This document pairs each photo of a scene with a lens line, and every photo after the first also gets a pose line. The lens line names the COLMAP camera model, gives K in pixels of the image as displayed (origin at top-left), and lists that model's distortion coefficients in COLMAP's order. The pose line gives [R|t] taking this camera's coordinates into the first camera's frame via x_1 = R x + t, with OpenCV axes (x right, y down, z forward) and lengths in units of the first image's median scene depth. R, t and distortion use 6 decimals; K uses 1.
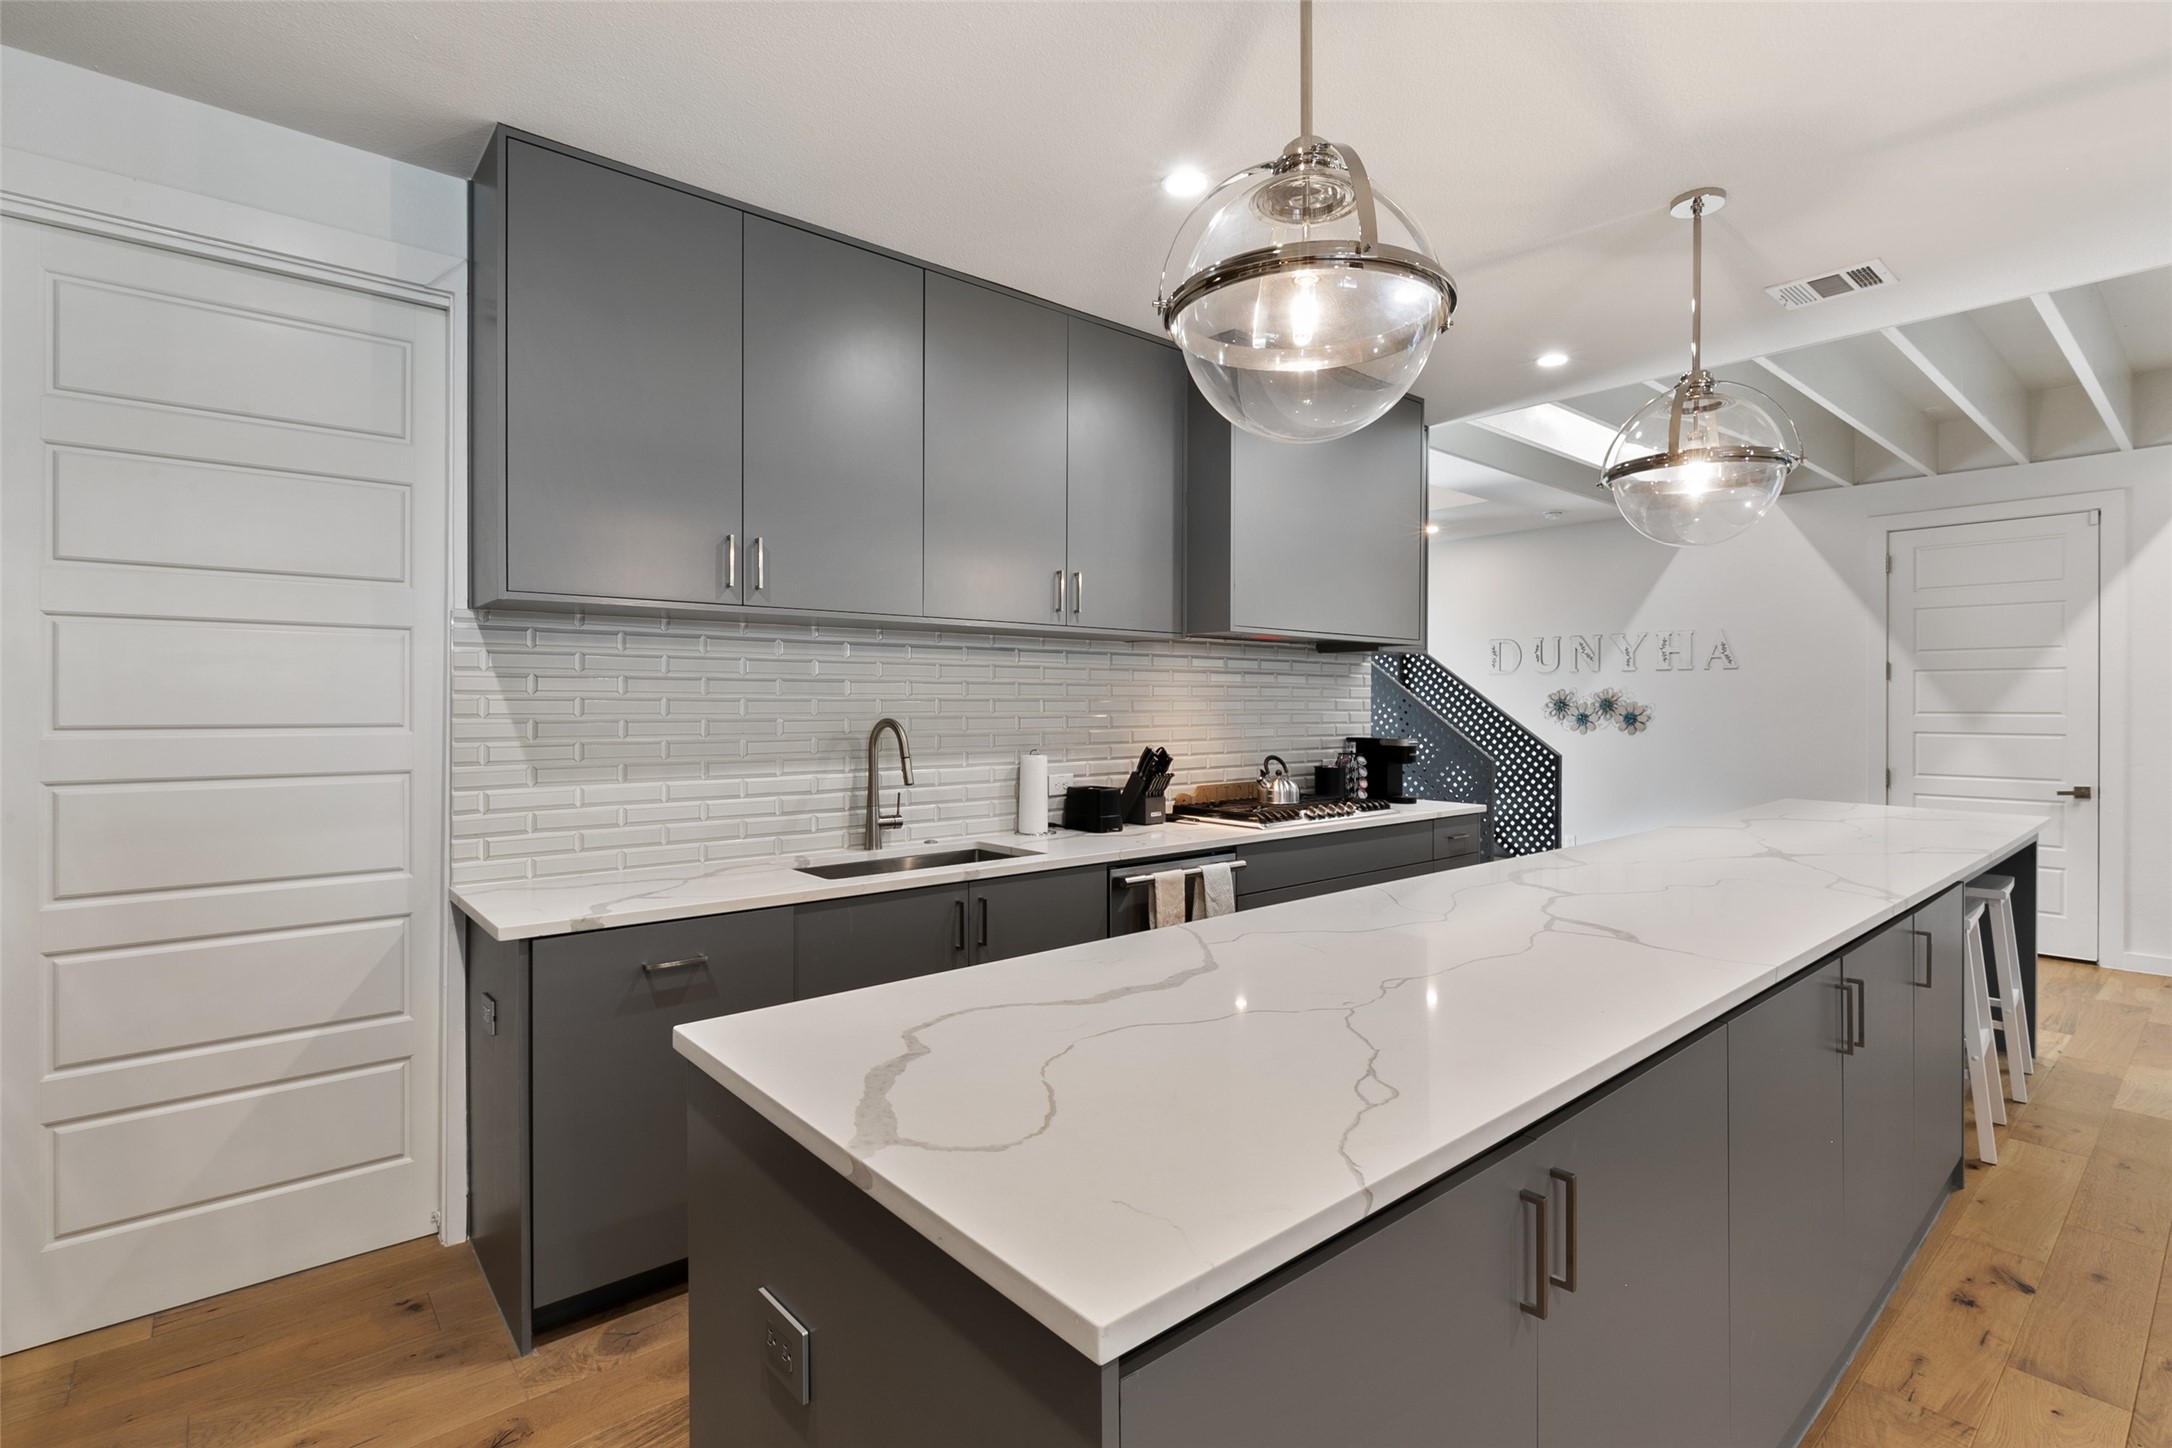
lens RADIAL K [[1014.4, 0, 1074.5], [0, 1014.4, 721.3], [0, 0, 1]] dist [-0.009143, 0.001111]
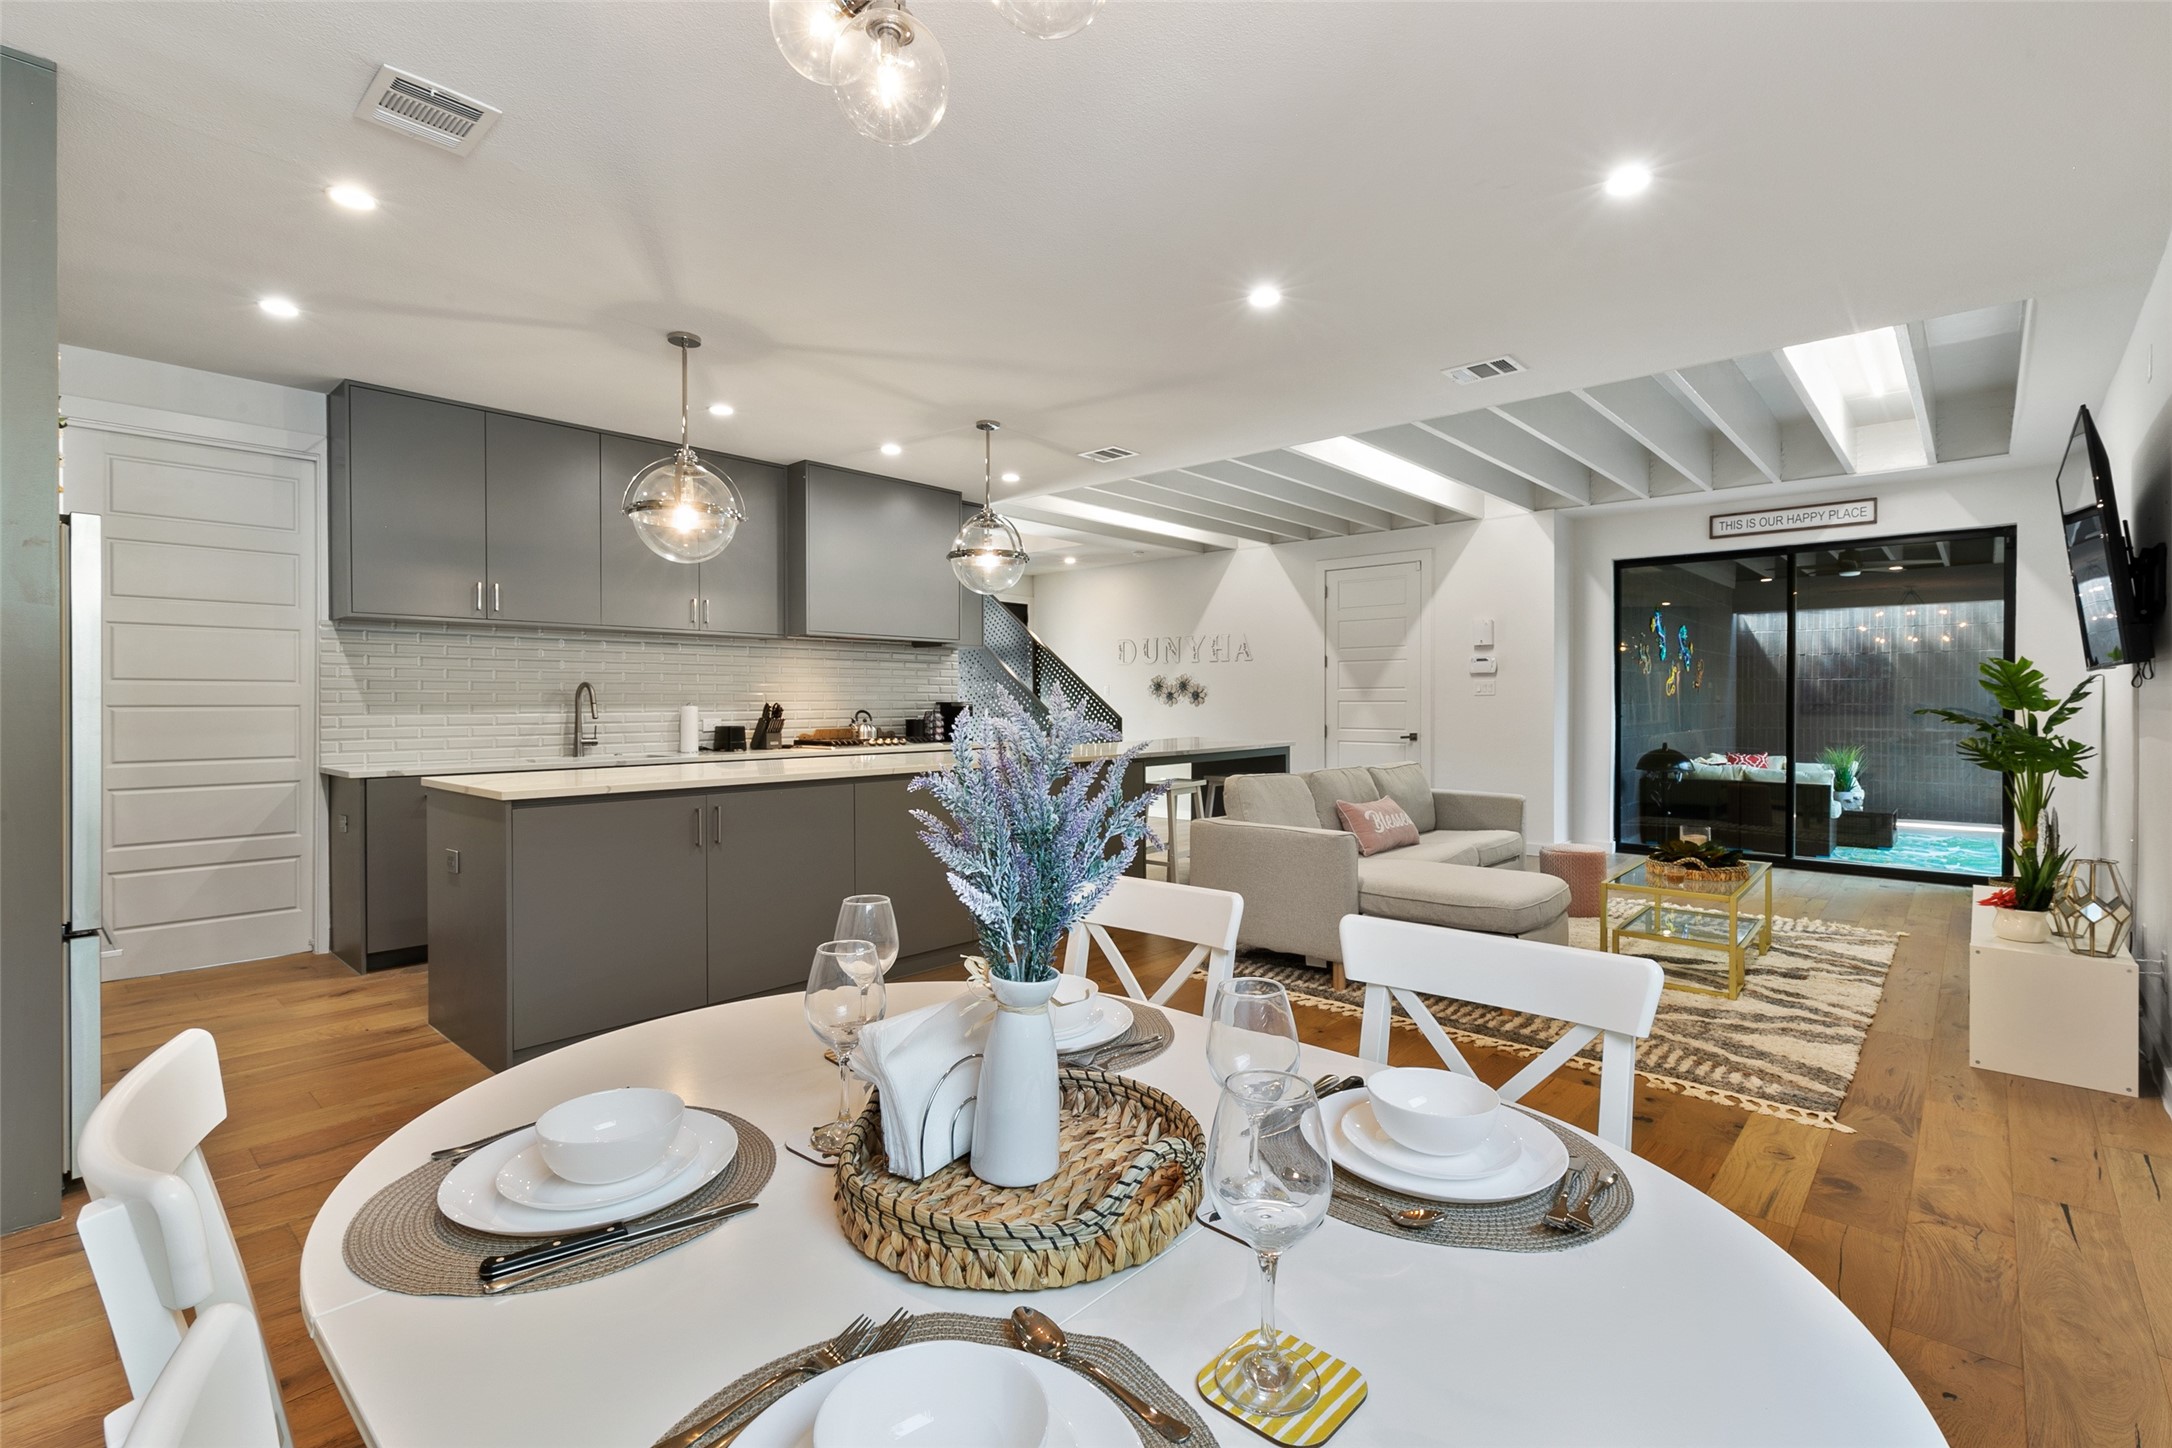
lens RADIAL K [[986.0, 0, 1098.7], [0, 986.0, 720.3], [0, 0, 1]] dist [-0.013209, -0.000496]
pose [[0.989028, -0.006206, 0.147597, 0.413417], [0.006004, 0.999980, 0.001811, 0.060503], [-0.147605, -0.000905, 0.989046, -0.762784]]
